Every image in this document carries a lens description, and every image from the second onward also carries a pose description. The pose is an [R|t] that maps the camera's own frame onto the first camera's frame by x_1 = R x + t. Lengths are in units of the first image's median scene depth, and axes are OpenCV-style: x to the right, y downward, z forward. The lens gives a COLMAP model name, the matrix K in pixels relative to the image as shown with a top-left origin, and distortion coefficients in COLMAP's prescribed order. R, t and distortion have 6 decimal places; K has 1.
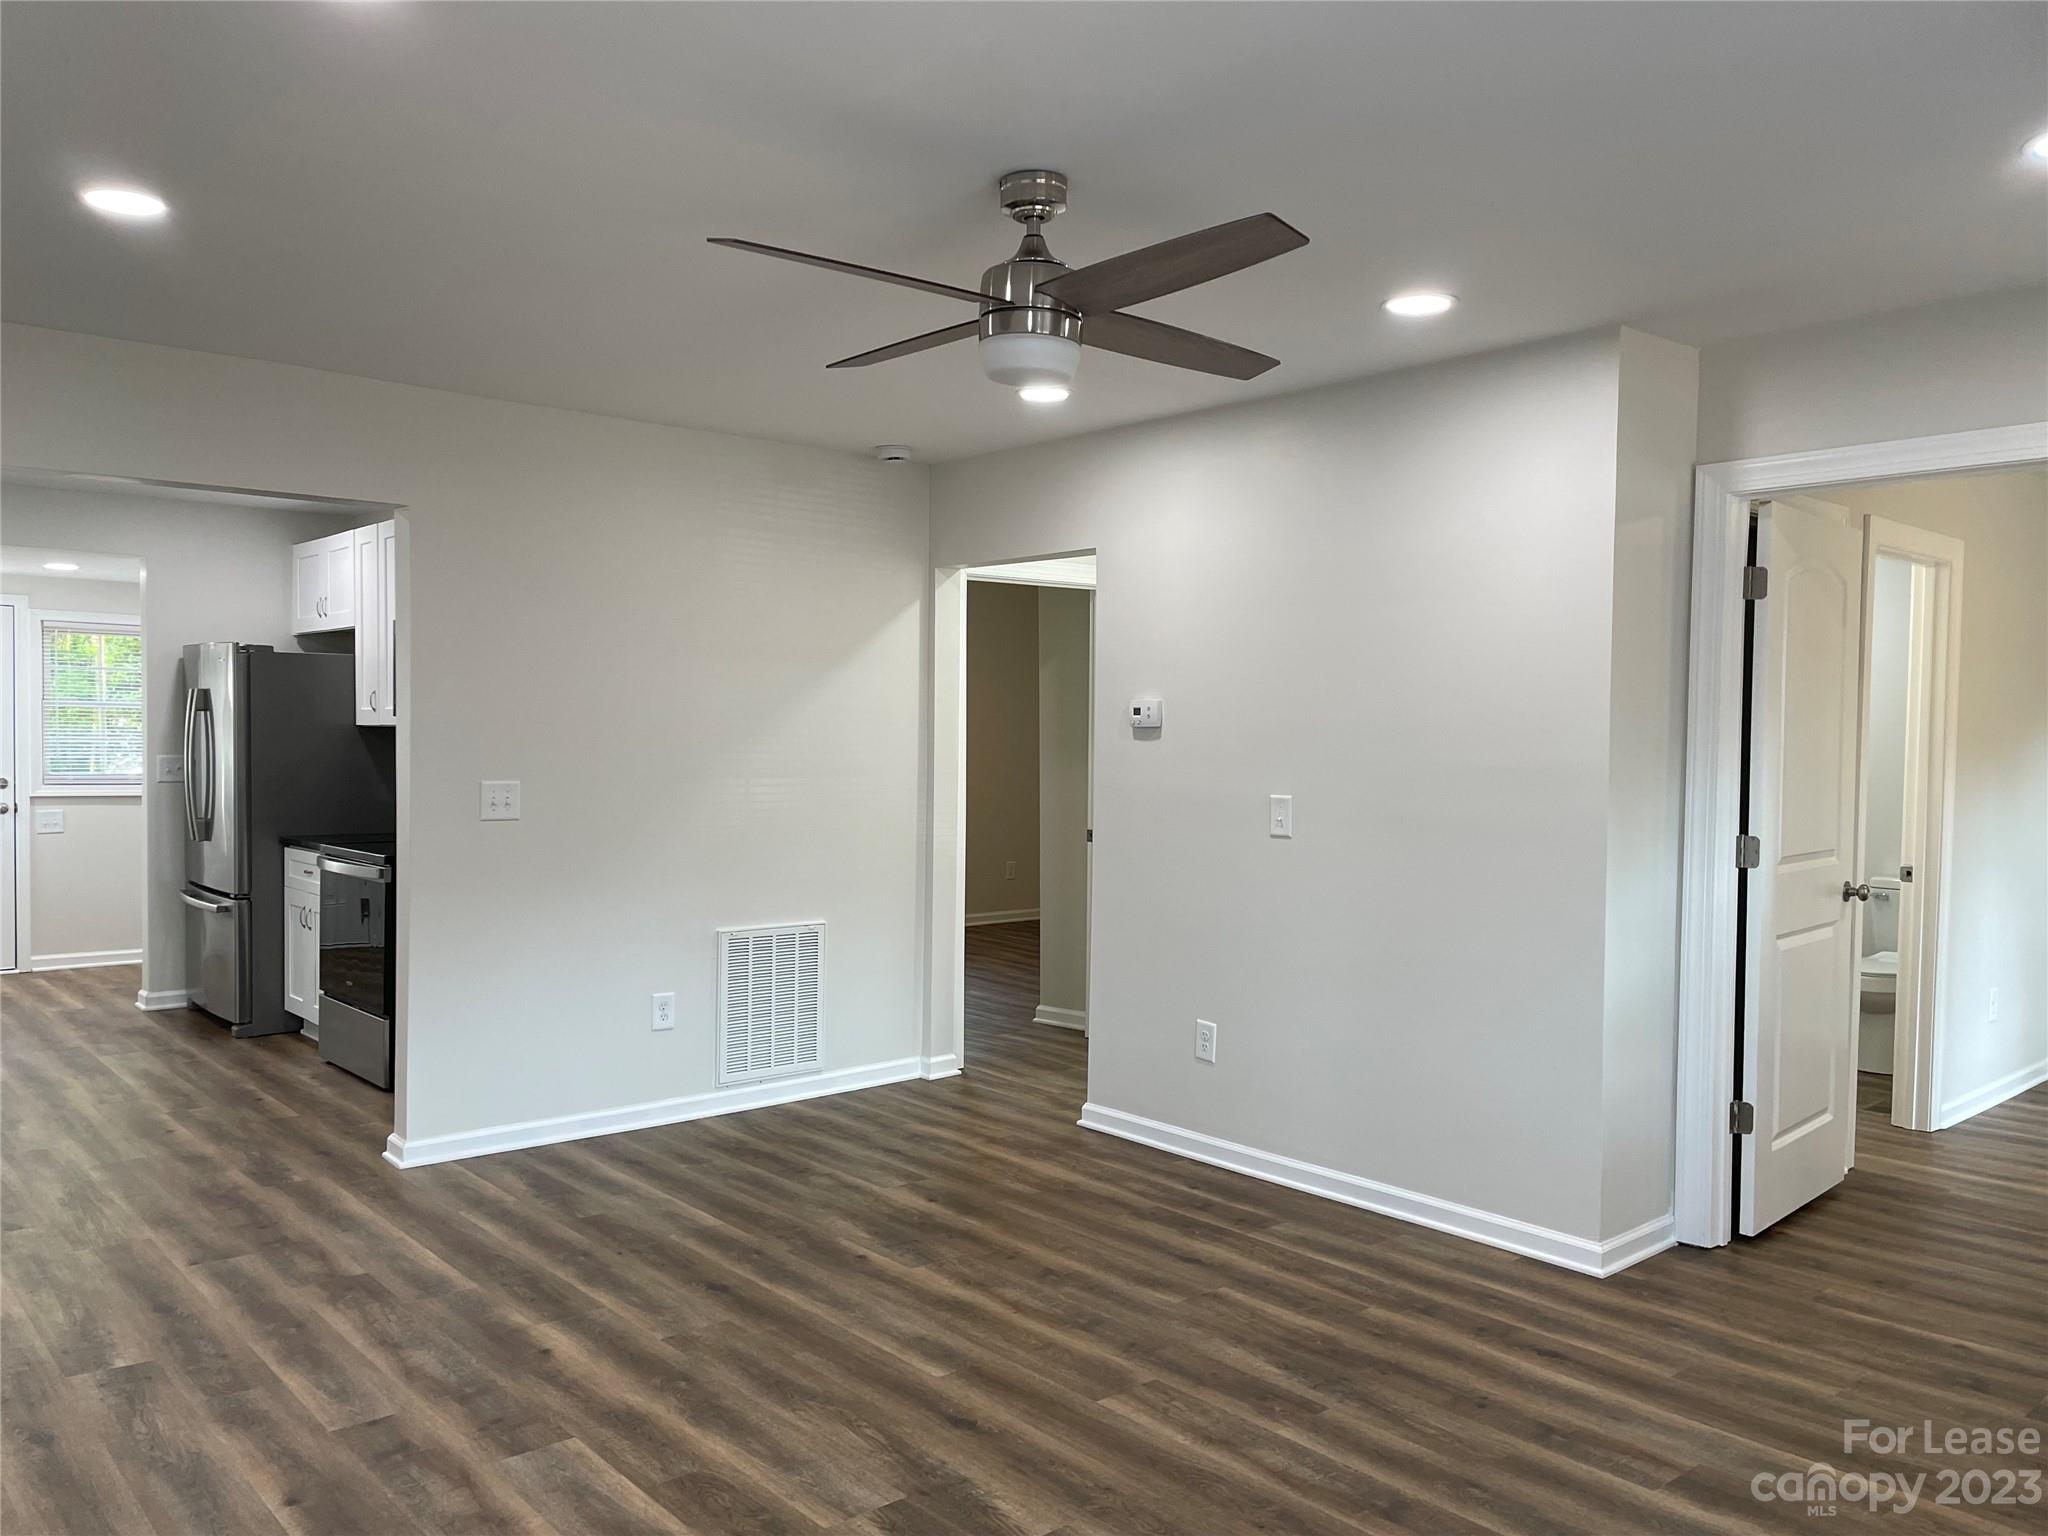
lens RADIAL K [[1539.0, 0, 1016.0], [0, 1539.0, 767.9], [0, 0, 1]] dist [0.095310, -0.119137]
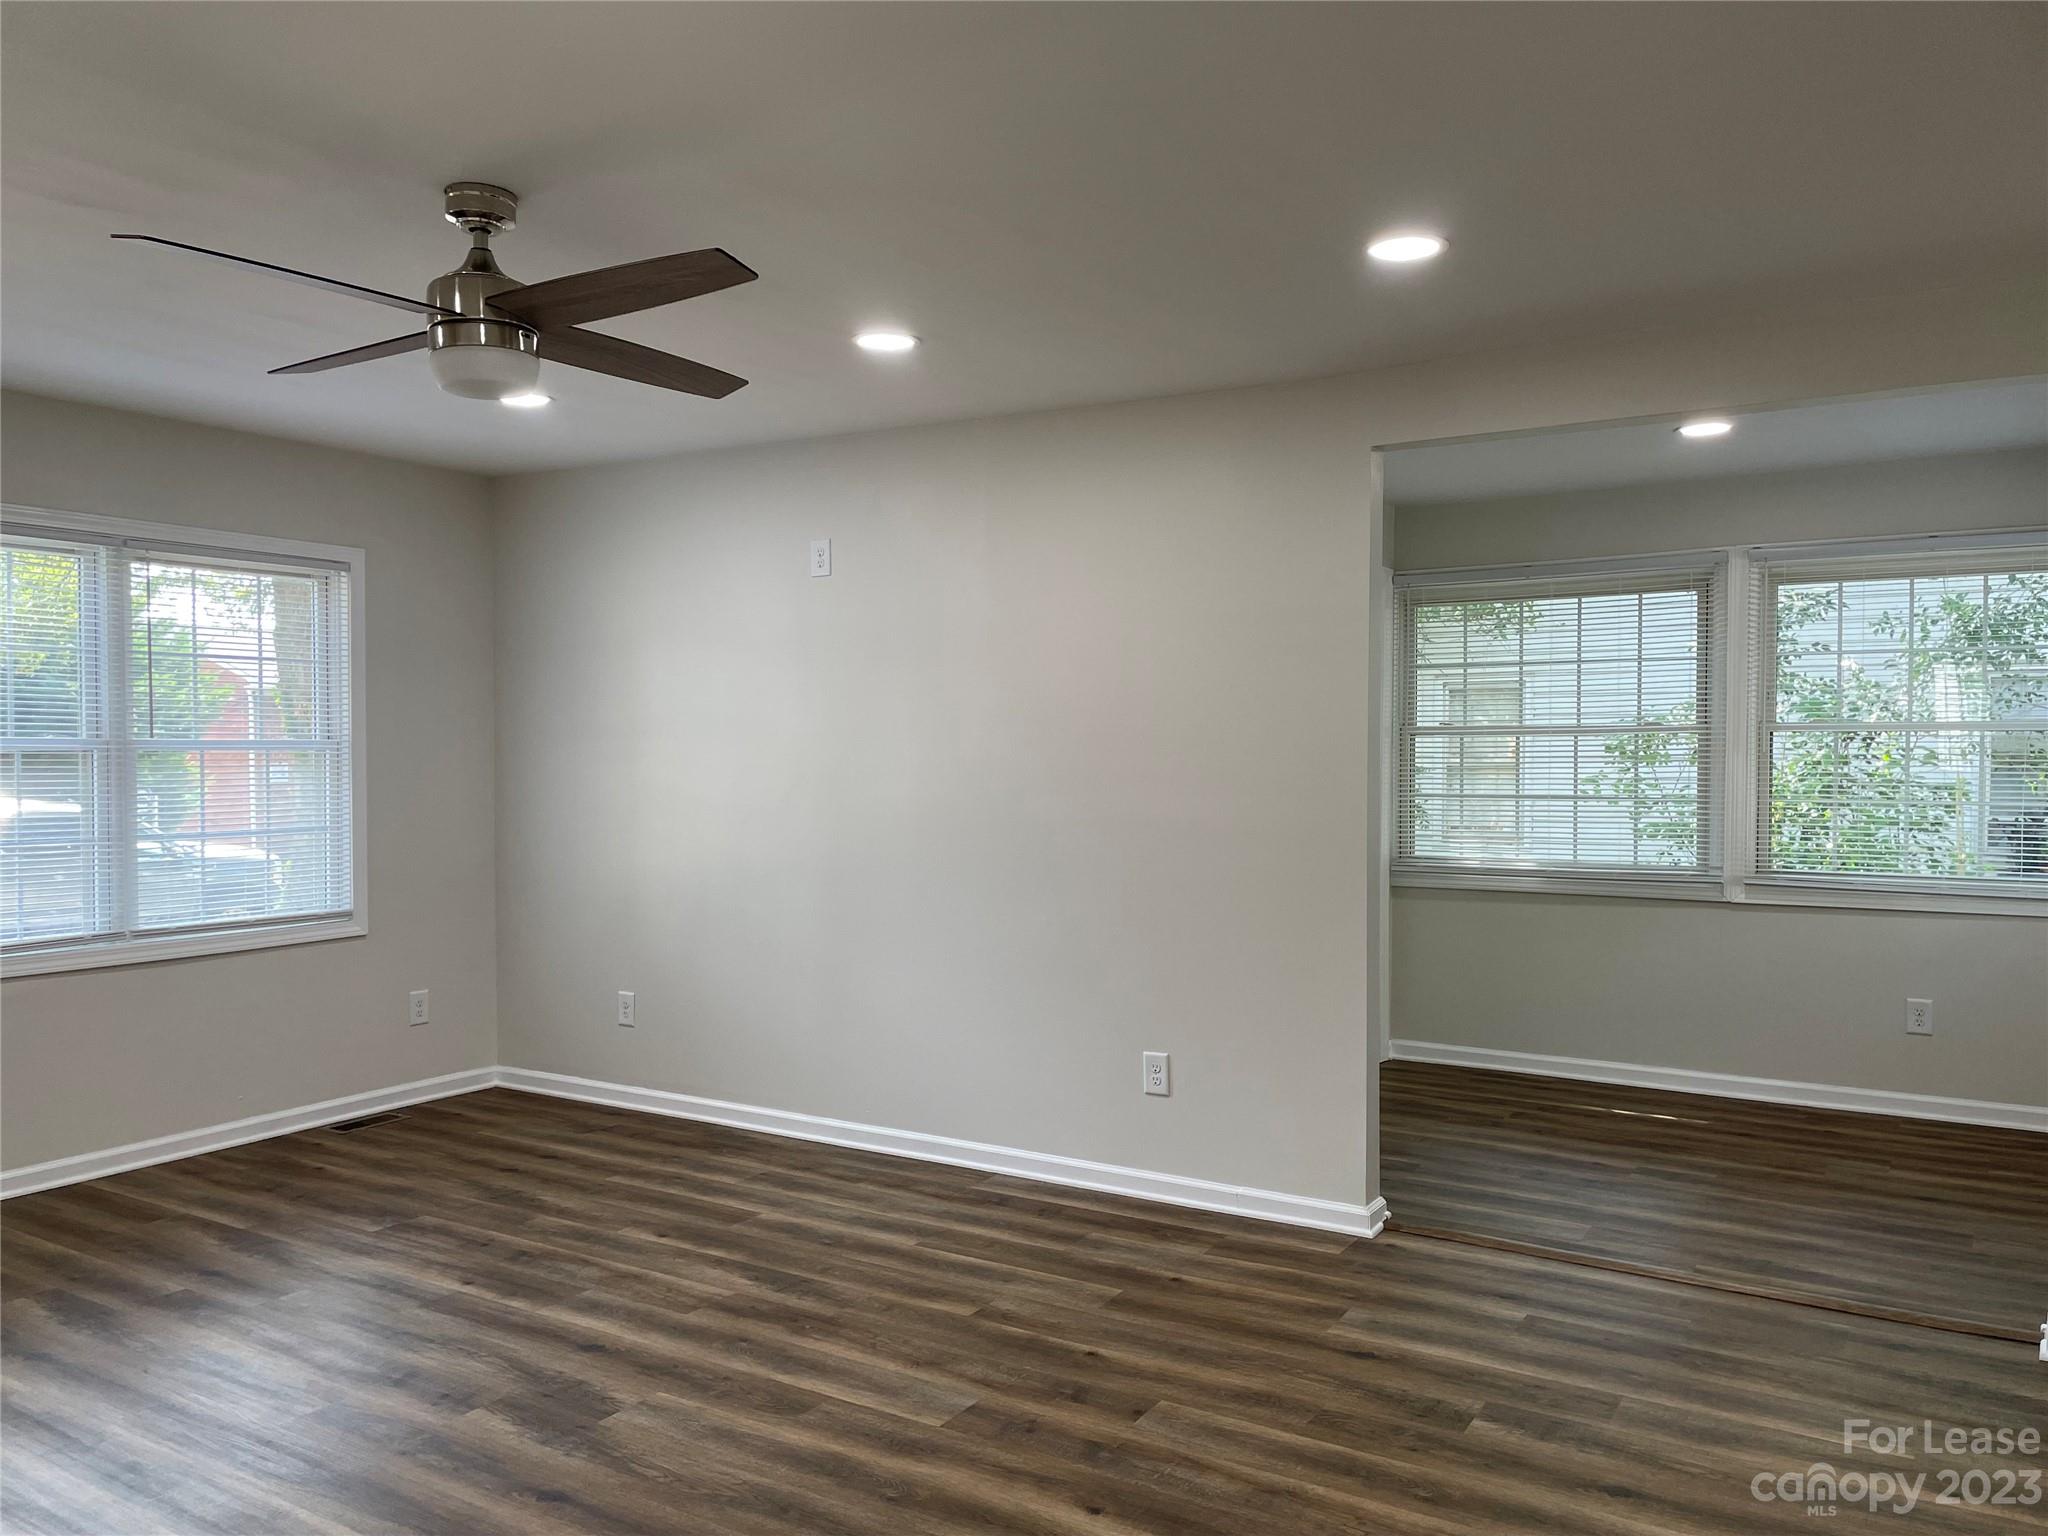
lens RADIAL K [[1539.0, 0, 1016.0], [0, 1539.0, 767.9], [0, 0, 1]] dist [0.095310, -0.119137]
pose [[-0.953450, -0.009062, -0.301415, -0.009449], [-0.020331, 0.999206, 0.034273, -0.037859], [0.300865, 0.038805, -0.952877, 1.515461]]
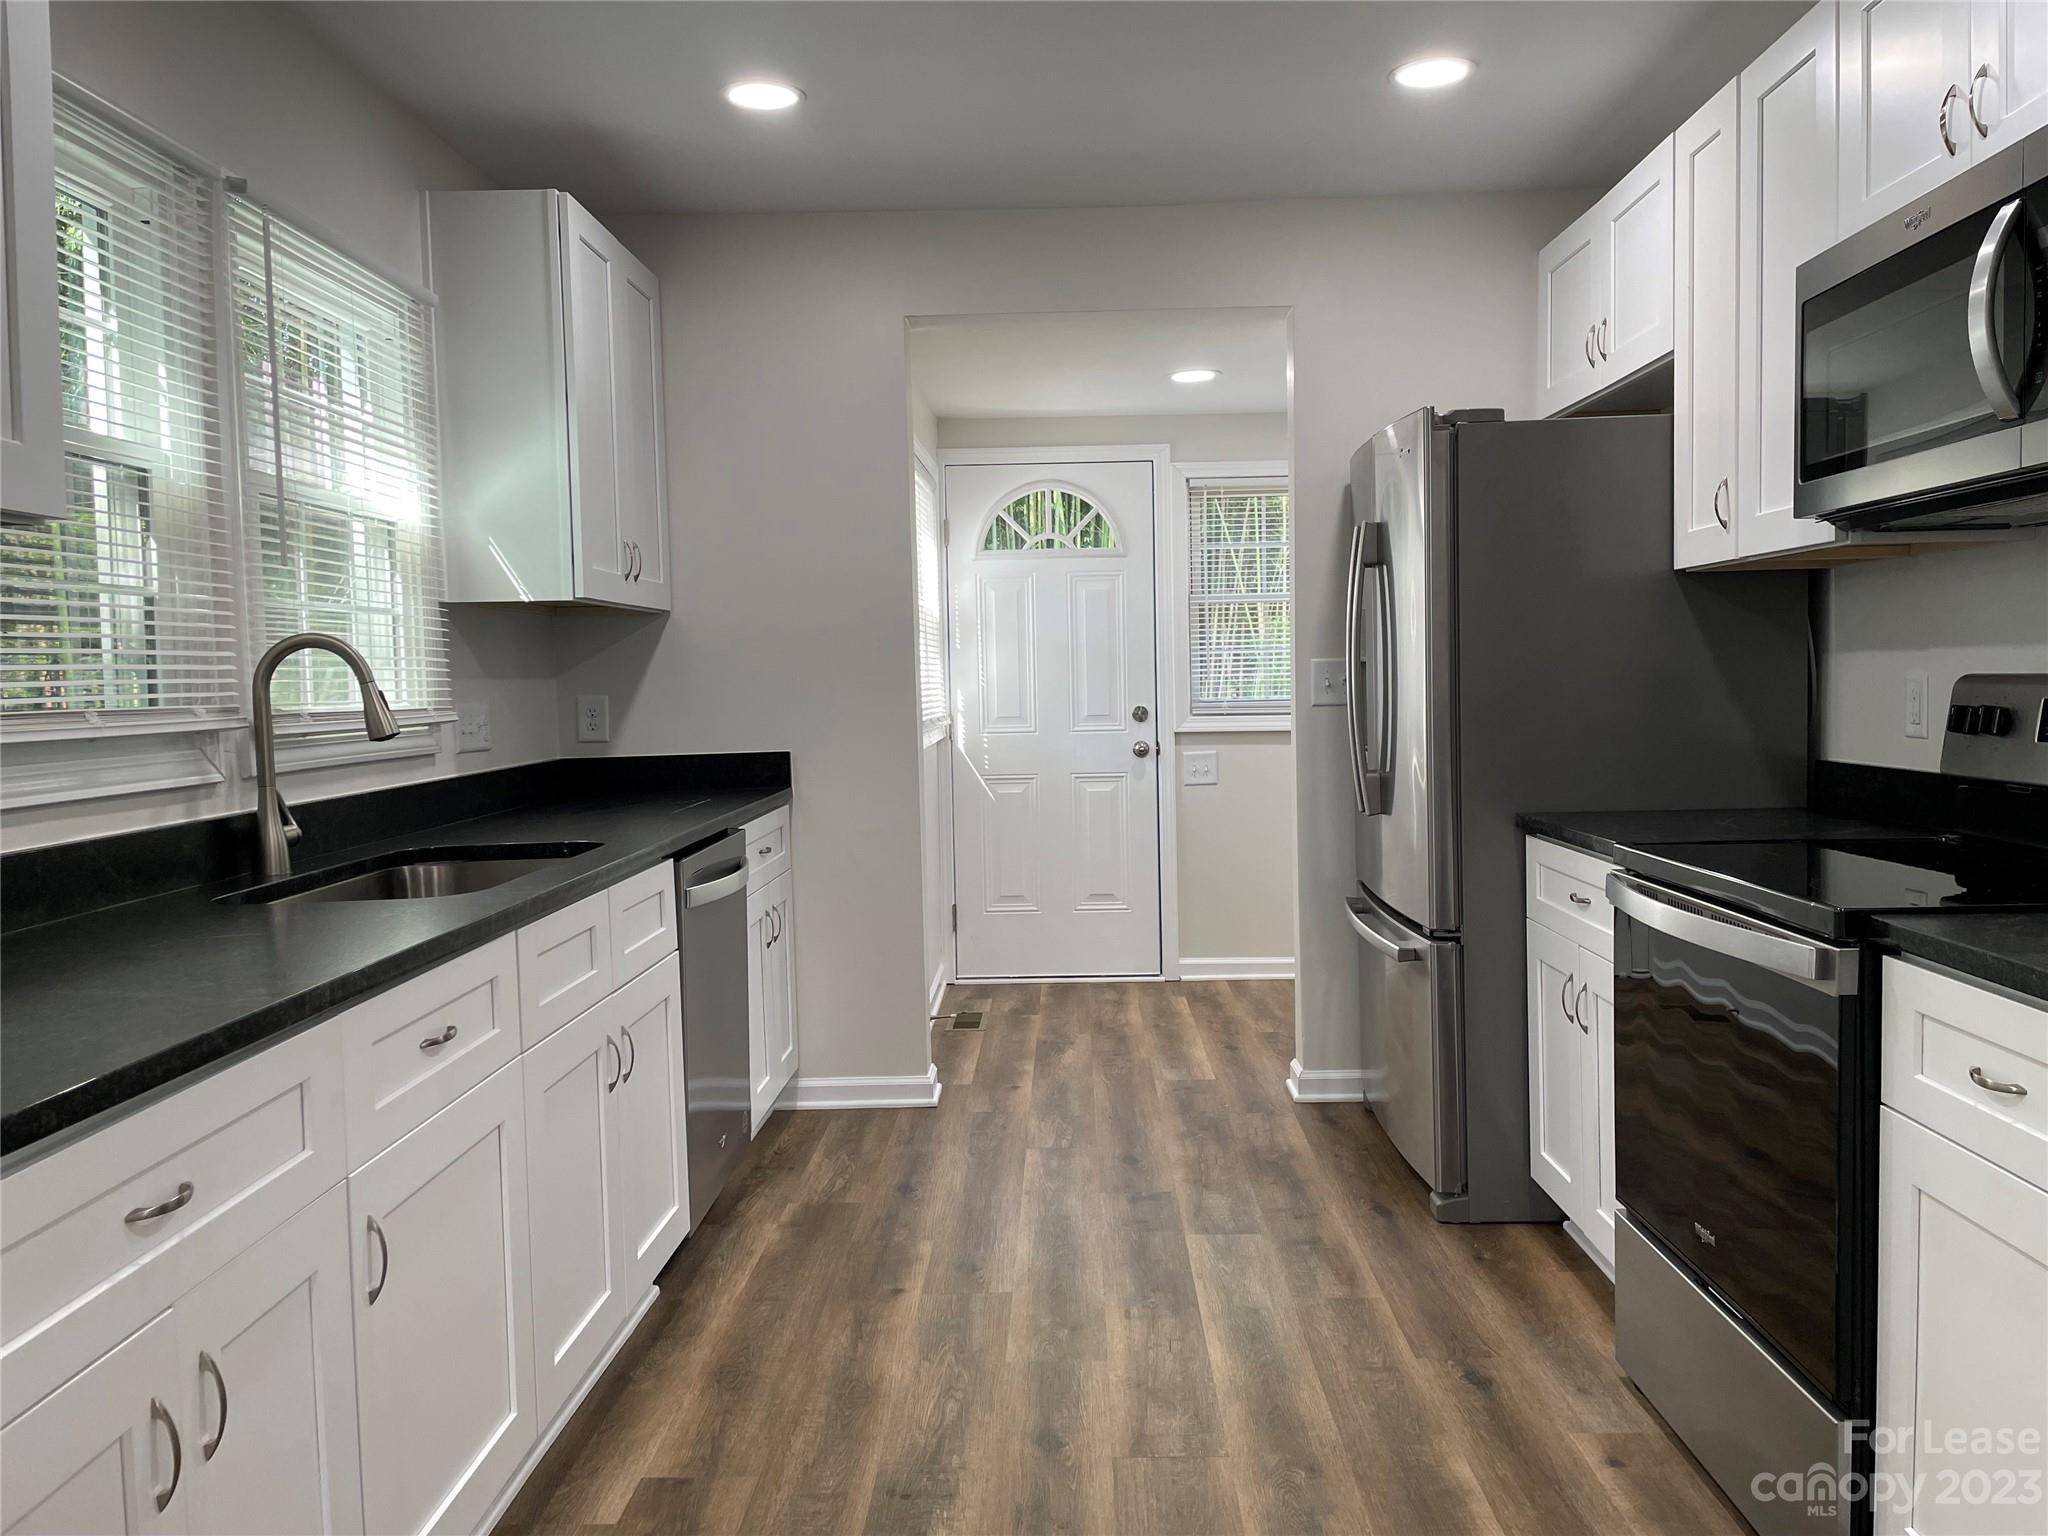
lens RADIAL K [[1539.0, 0, 1016.0], [0, 1539.0, 767.9], [0, 0, 1]] dist [0.095310, -0.119137]
pose [[0.734515, 0.011514, -0.678494, -0.458314], [0.016256, 0.999271, 0.034556, 0.019862], [0.678397, -0.036412, 0.733792, 0.960898]]
